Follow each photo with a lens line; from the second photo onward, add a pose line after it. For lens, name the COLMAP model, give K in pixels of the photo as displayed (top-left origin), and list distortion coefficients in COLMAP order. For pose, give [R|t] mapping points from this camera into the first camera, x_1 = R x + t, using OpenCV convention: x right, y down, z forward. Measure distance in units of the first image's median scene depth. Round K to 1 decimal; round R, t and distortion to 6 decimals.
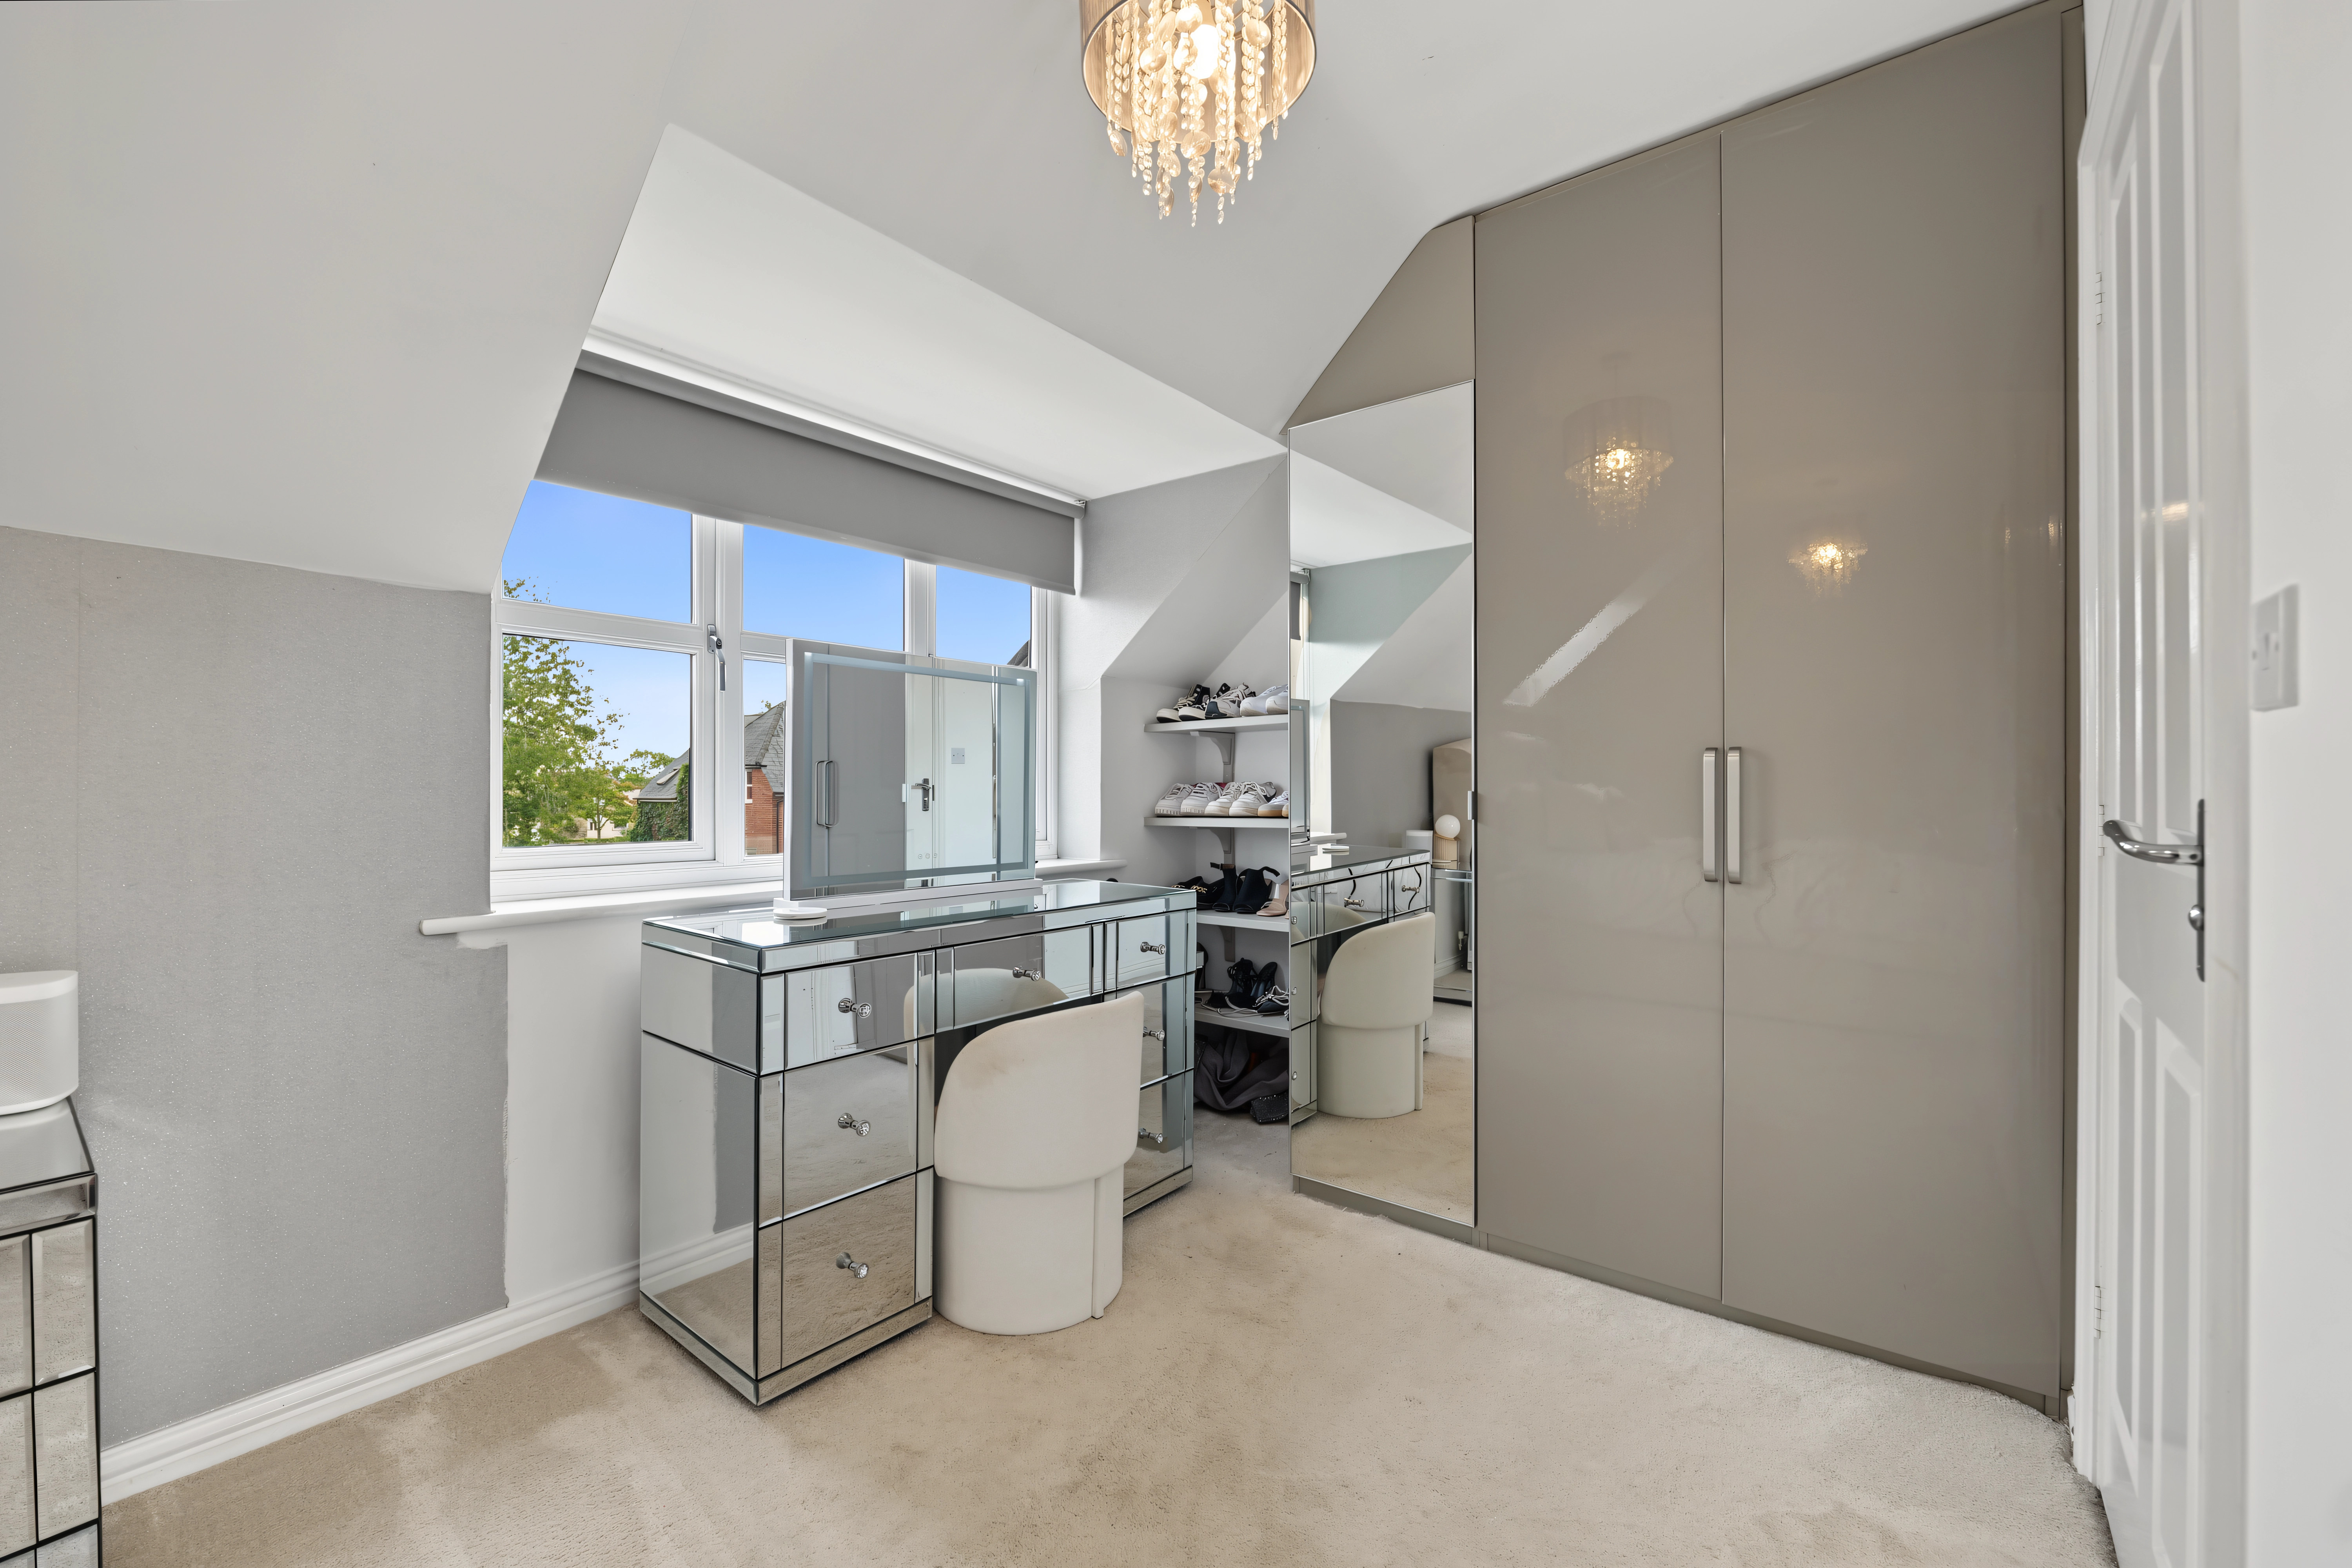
lens RADIAL K [[959.1, 0, 1174.4], [0, 959.1, 790.8], [0, 0, 1]] dist [-0.012978, -0.000172]
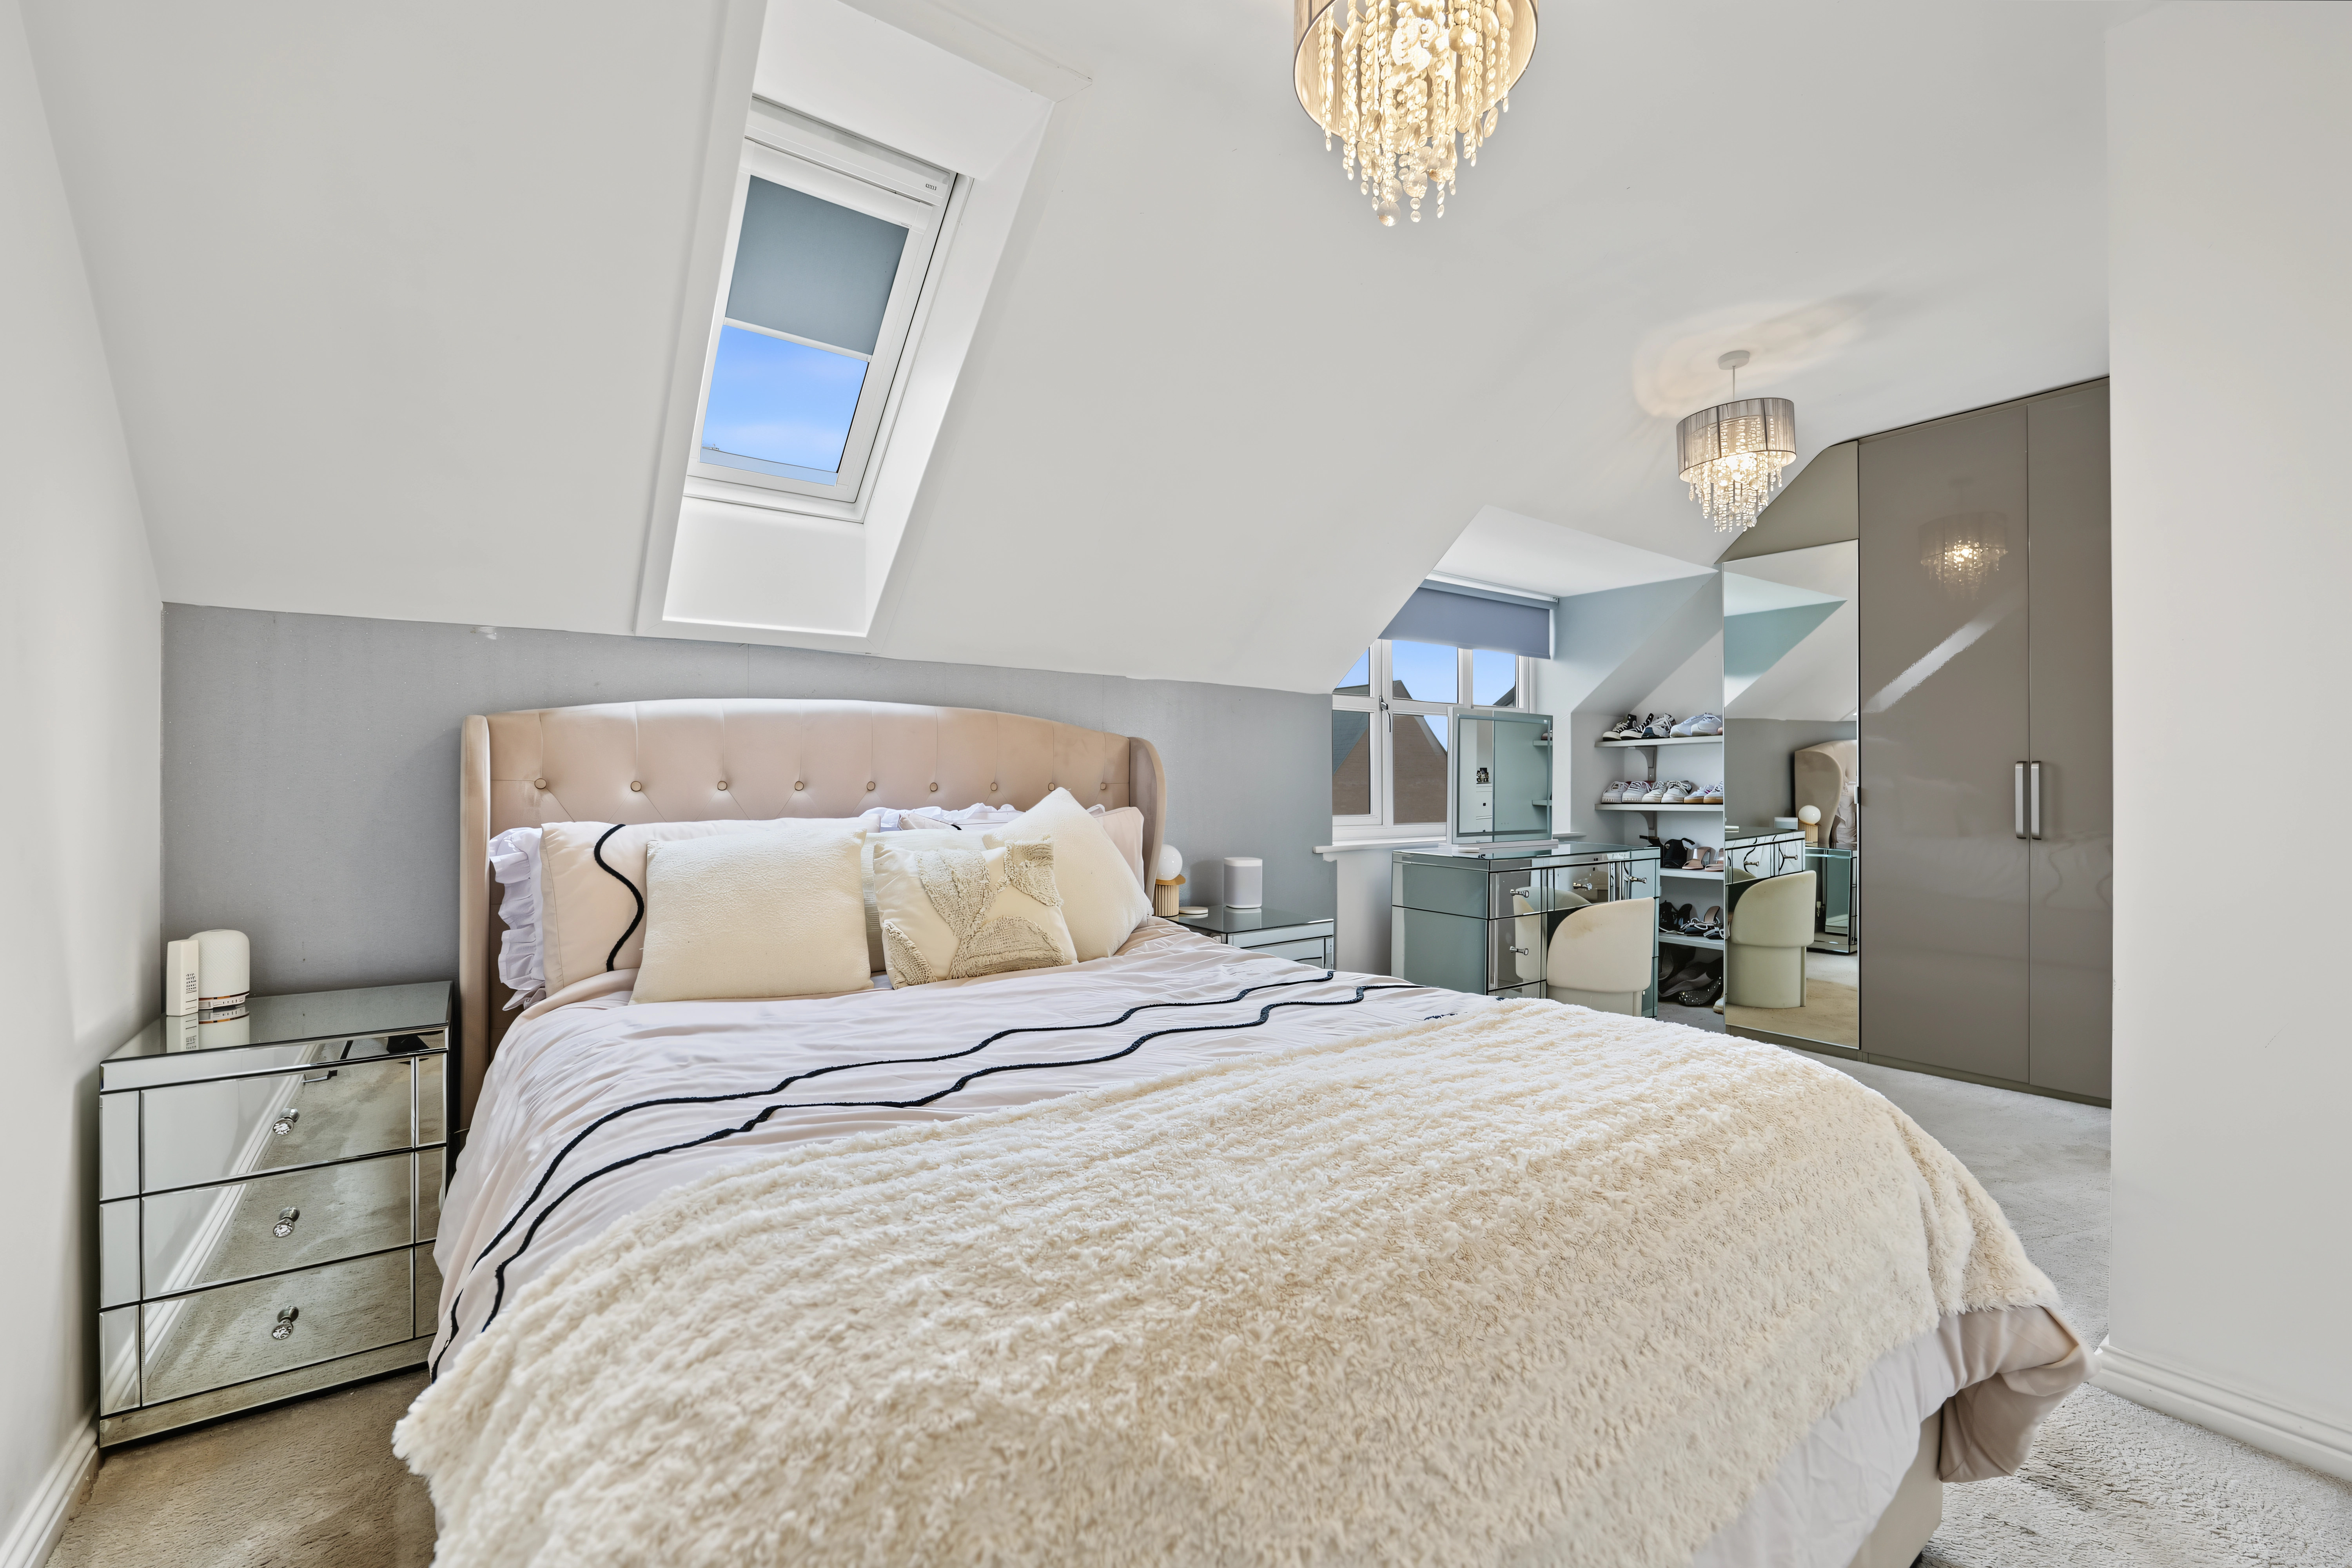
lens RADIAL K [[983.6, 0, 1176.0], [0, 983.6, 784.0], [0, 0, 1]] dist [-0.000464, -0.000204]
pose [[0.967438, -0.002029, -0.253102, -0.286172], [0.001595, 0.999997, -0.001919, -0.002105], [0.253105, 0.001453, 0.967438, -0.680041]]
